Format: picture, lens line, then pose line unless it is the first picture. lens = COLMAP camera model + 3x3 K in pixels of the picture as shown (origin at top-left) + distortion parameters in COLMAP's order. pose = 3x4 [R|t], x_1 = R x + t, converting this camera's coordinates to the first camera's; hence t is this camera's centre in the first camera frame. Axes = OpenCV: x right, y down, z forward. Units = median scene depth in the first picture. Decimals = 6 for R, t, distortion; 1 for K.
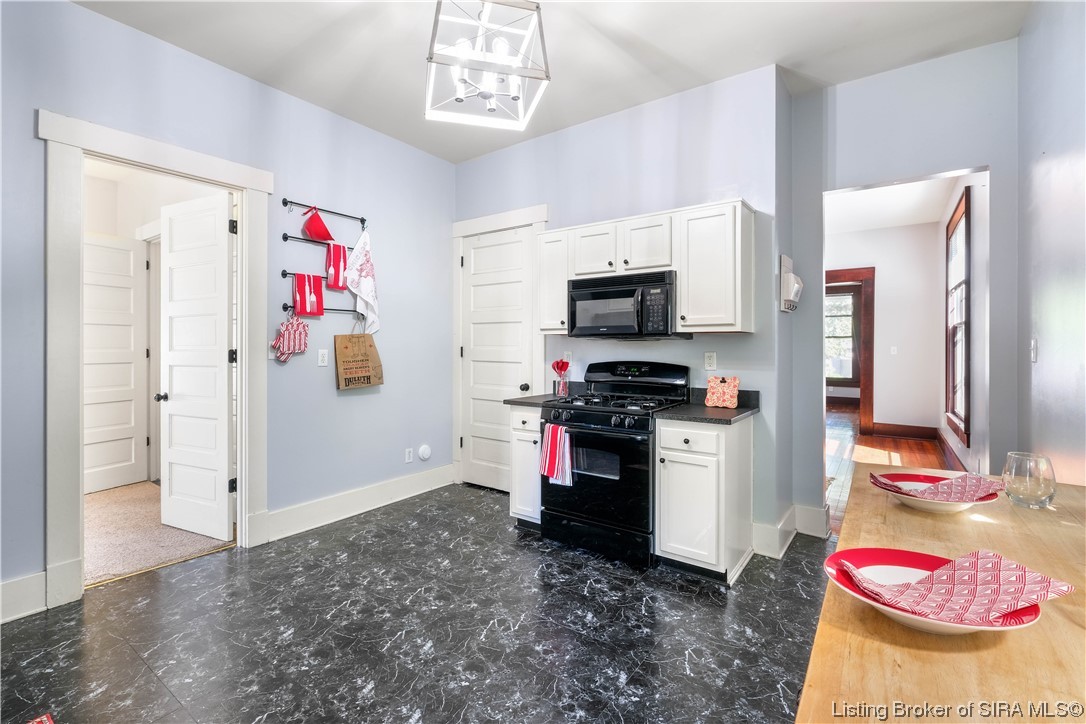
lens RADIAL K [[486.3, 0, 548.0], [0, 486.3, 345.5], [0, 0, 1]] dist [-0.018329, -0.000335]
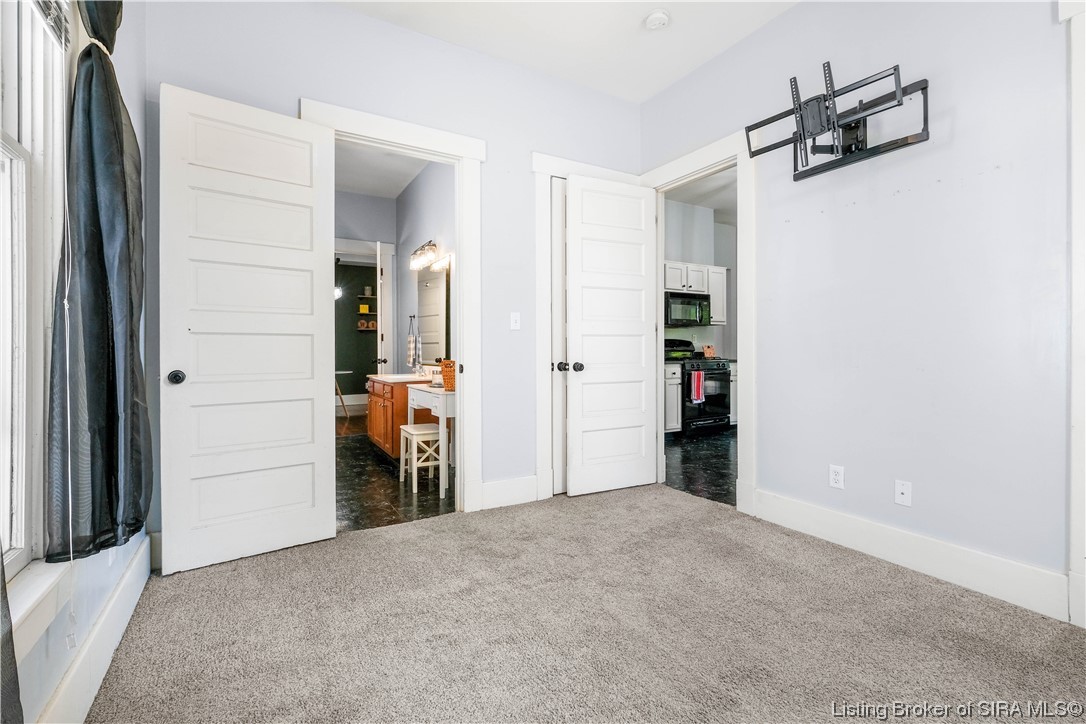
lens RADIAL K [[491.4, 0, 539.2], [0, 491.4, 353.2], [0, 0, 1]] dist [-0.003901, -0.000172]
pose [[0.428918, -0.005059, 0.903329, -1.814481], [0.000672, 0.999986, 0.005282, 0.080067], [-0.903343, -0.001658, 0.428916, 0.689541]]
